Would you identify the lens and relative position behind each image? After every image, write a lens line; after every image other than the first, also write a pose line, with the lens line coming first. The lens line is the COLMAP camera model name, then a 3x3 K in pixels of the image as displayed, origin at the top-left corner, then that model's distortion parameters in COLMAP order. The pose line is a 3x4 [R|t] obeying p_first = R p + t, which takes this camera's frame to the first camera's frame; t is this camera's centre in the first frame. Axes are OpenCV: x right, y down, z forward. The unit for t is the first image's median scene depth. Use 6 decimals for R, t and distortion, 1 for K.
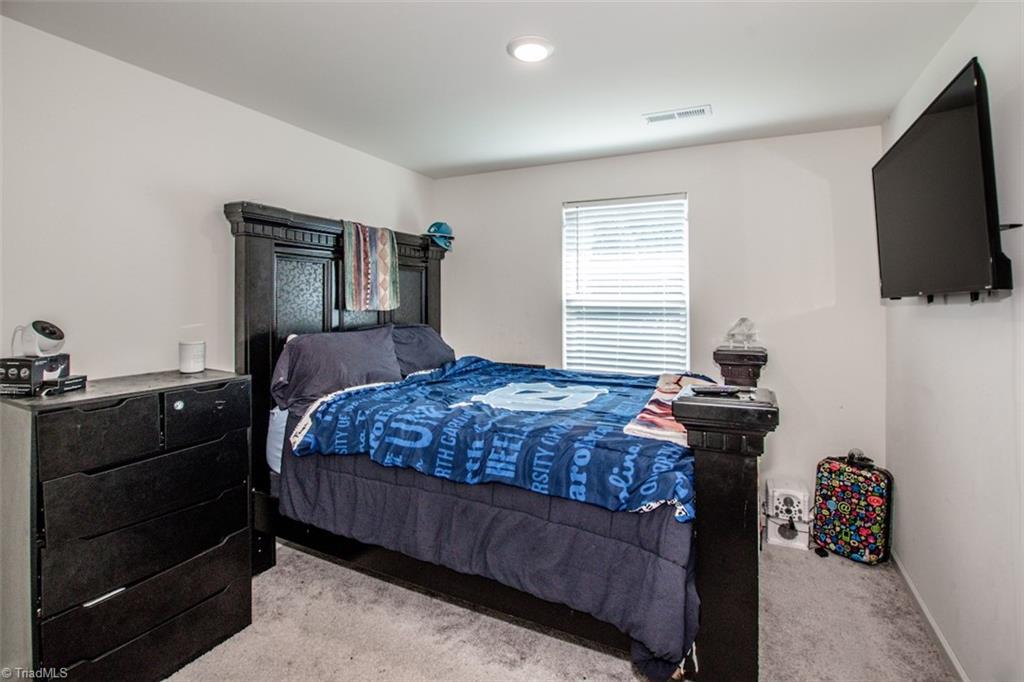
lens RADIAL K [[478.5, 0, 514.0], [0, 478.5, 291.1], [0, 0, 1]] dist [-0.022996, 0.000371]
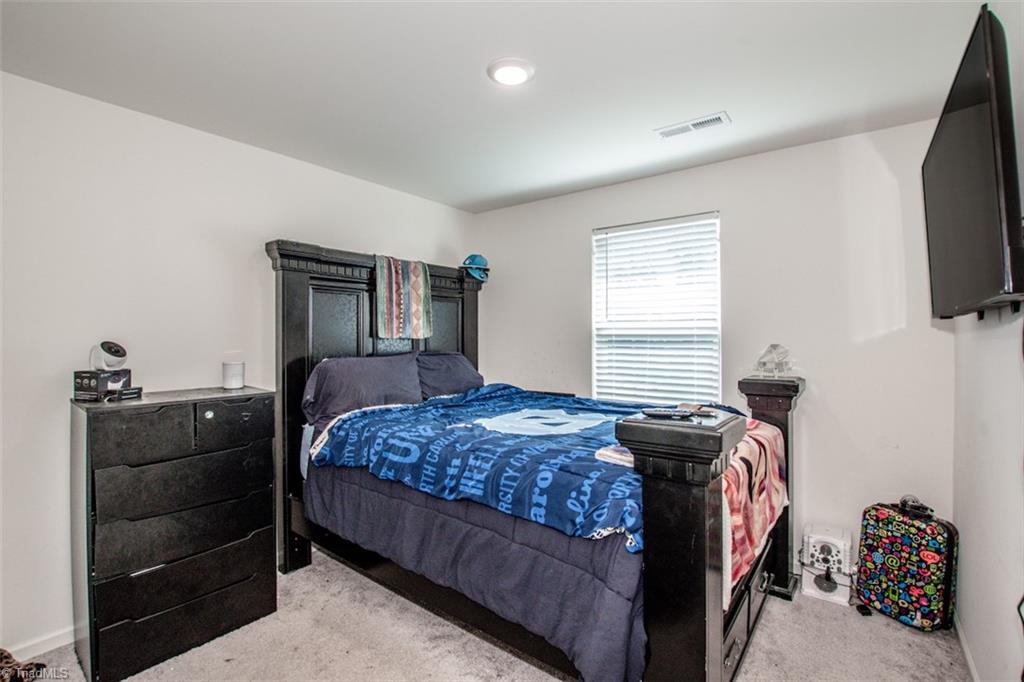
lens RADIAL K [[466.9, 0, 507.5], [0, 466.9, 331.4], [0, 0, 1]] dist [-0.032111, 0.003871]
pose [[0.977465, -0.005009, -0.211036, 0.210654], [0.006218, 0.999968, 0.005063, 0.029499], [0.211004, -0.006261, 0.977465, 0.038344]]
